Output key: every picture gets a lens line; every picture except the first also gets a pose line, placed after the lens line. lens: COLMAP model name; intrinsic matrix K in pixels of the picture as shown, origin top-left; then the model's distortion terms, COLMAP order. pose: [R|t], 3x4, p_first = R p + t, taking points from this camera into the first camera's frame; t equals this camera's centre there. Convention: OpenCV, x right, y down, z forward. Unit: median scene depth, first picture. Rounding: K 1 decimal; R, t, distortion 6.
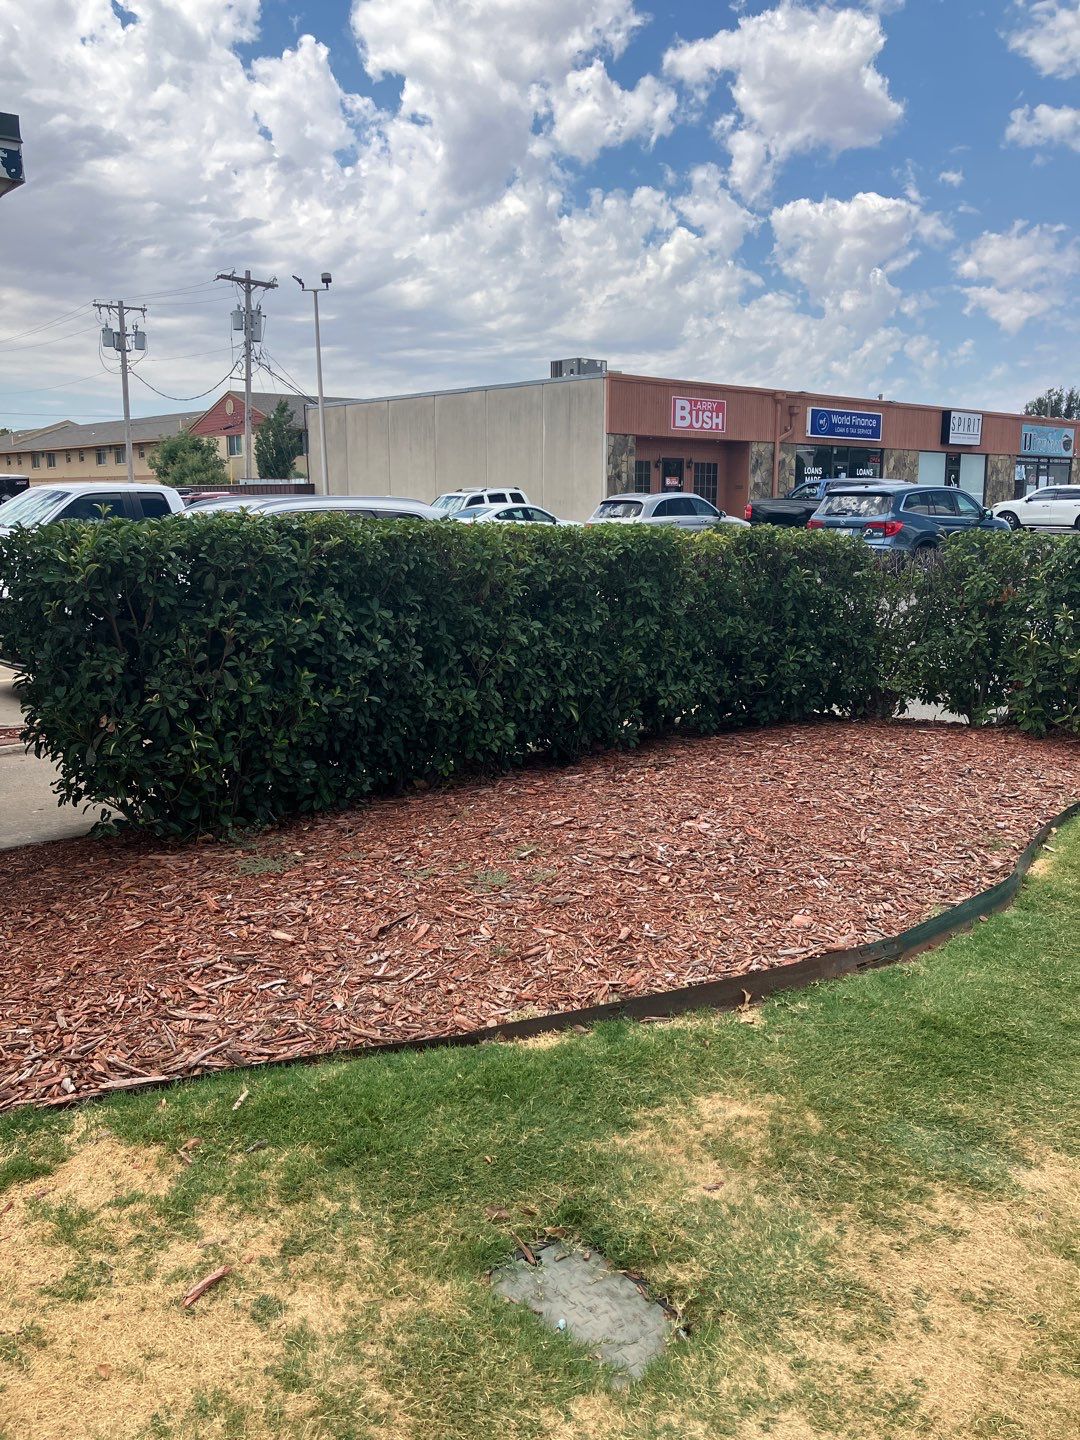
lens RADIAL K [[1182.6, 0, 514.5], [0, 1182.6, 693.5], [0, 0, 1]] dist [0.038970, -0.055554]
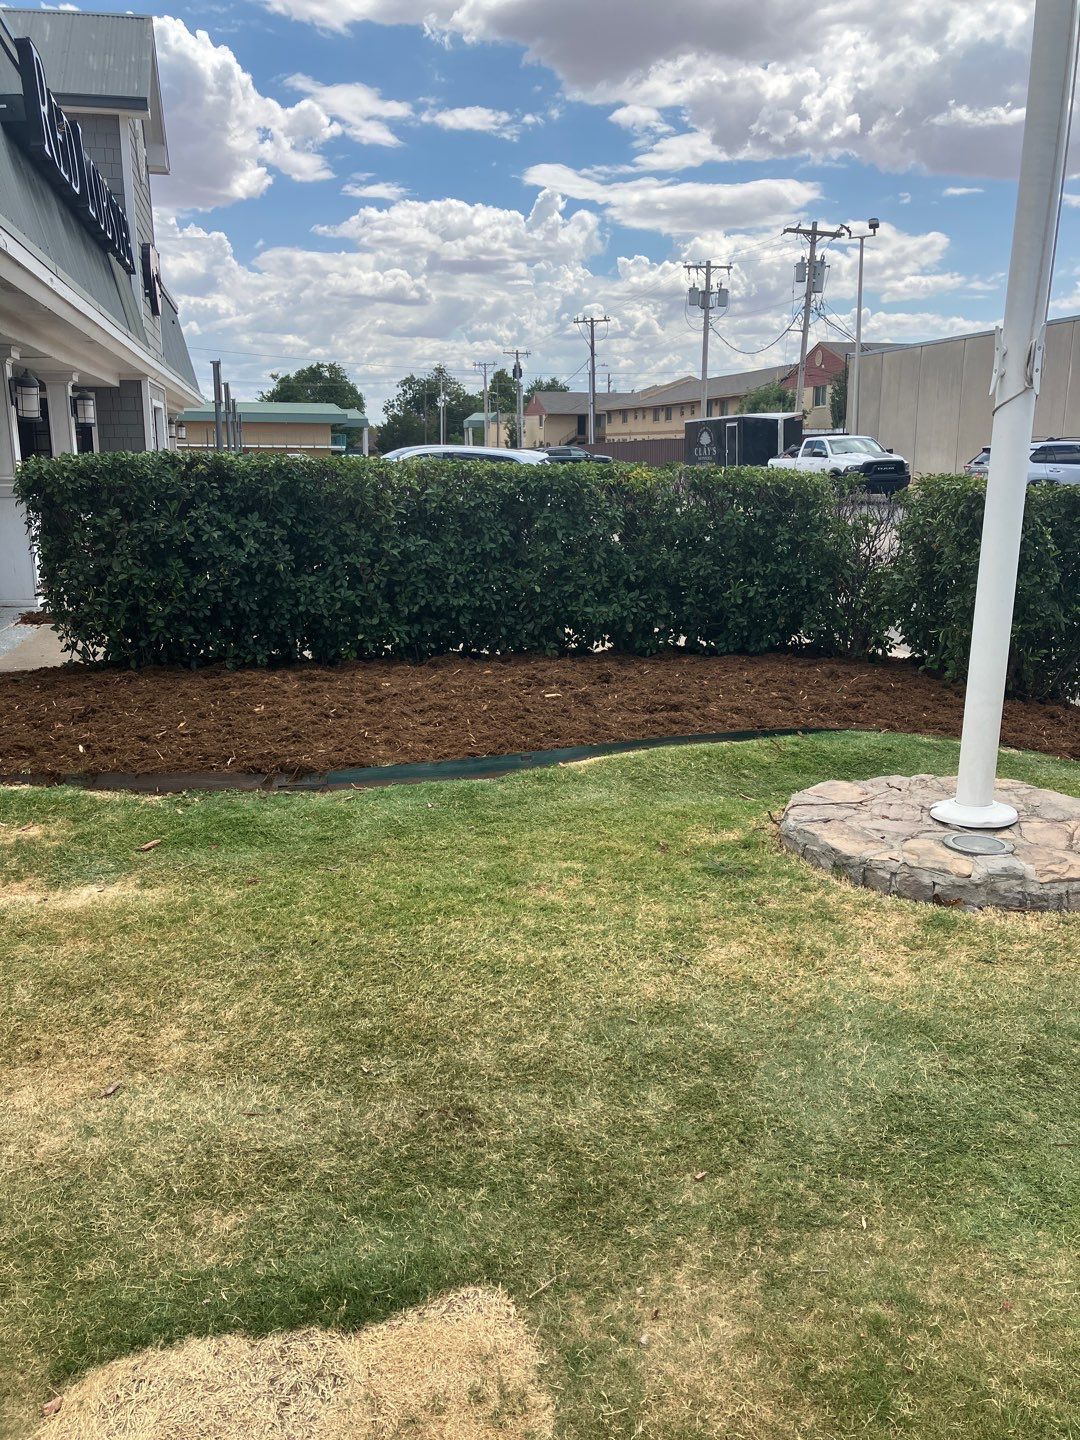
lens RADIAL K [[1182.6, 0, 566.8], [0, 1182.6, 698.4], [0, 0, 1]] dist [0.038970, -0.055554]
pose [[0.880927, 0.099340, -0.462708, 0.635892], [-0.079483, 0.994889, 0.062272, 0.012789], [0.466529, -0.018079, 0.884321, -0.012132]]
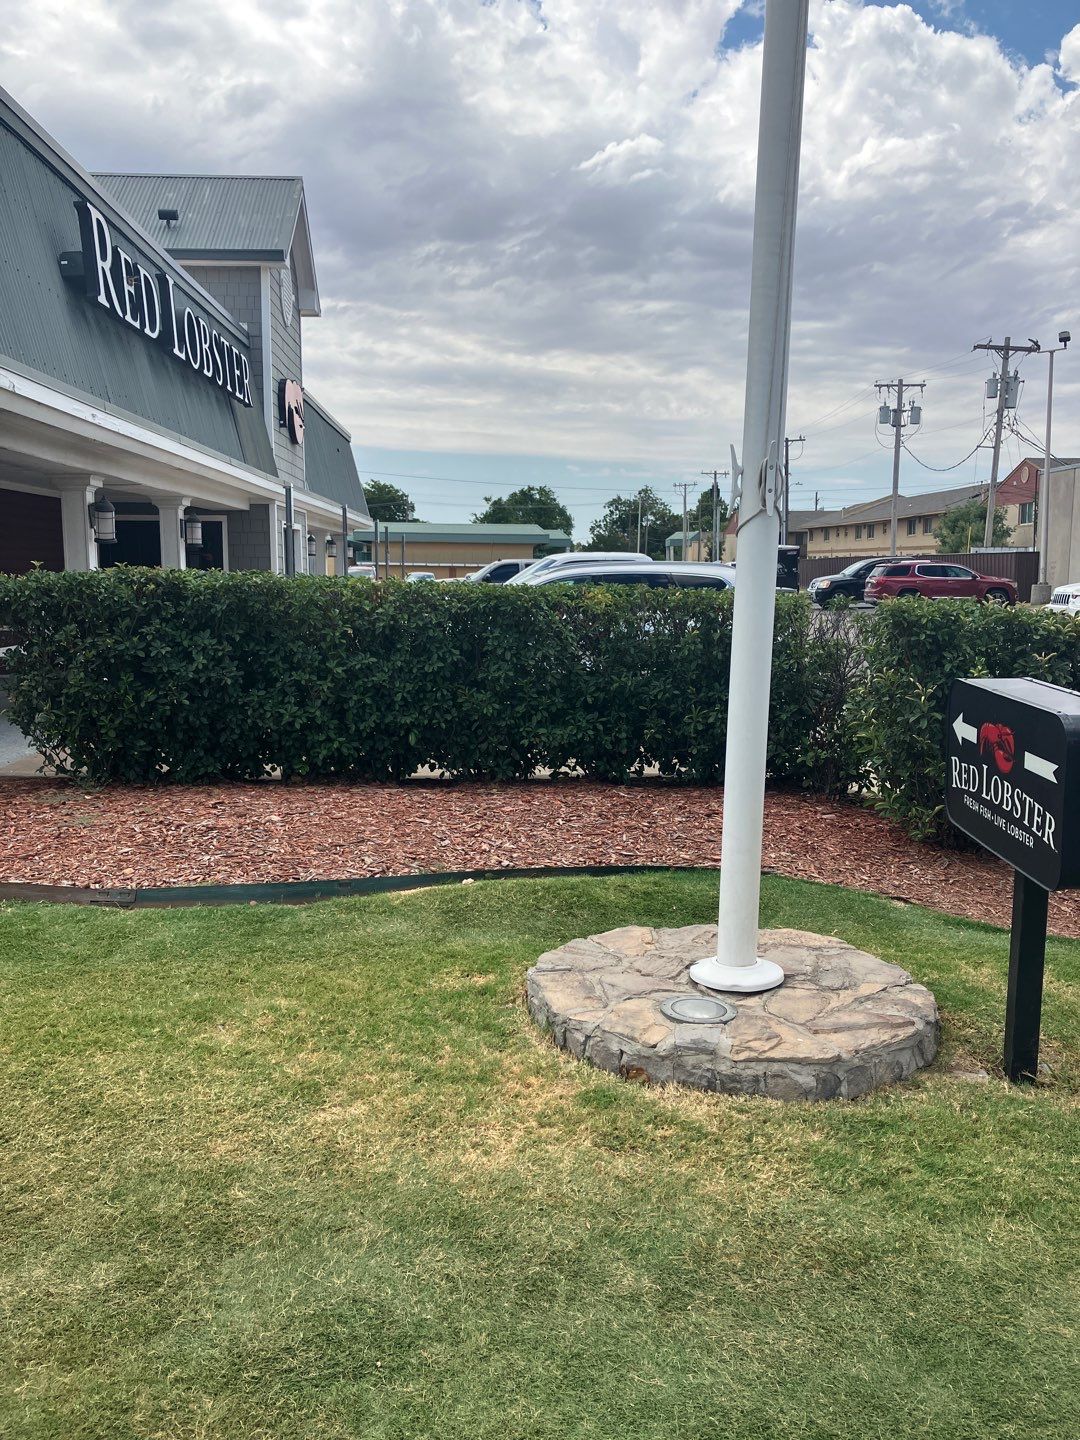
lens RADIAL K [[1182.6, 0, 554.5], [0, 1182.6, 706.3], [0, 0, 1]] dist [0.038970, -0.055554]
pose [[0.774329, 0.076934, -0.628089, 0.820221], [-0.106548, 0.994261, -0.009570, -0.016604], [0.623748, 0.074332, 0.778083, 0.144460]]
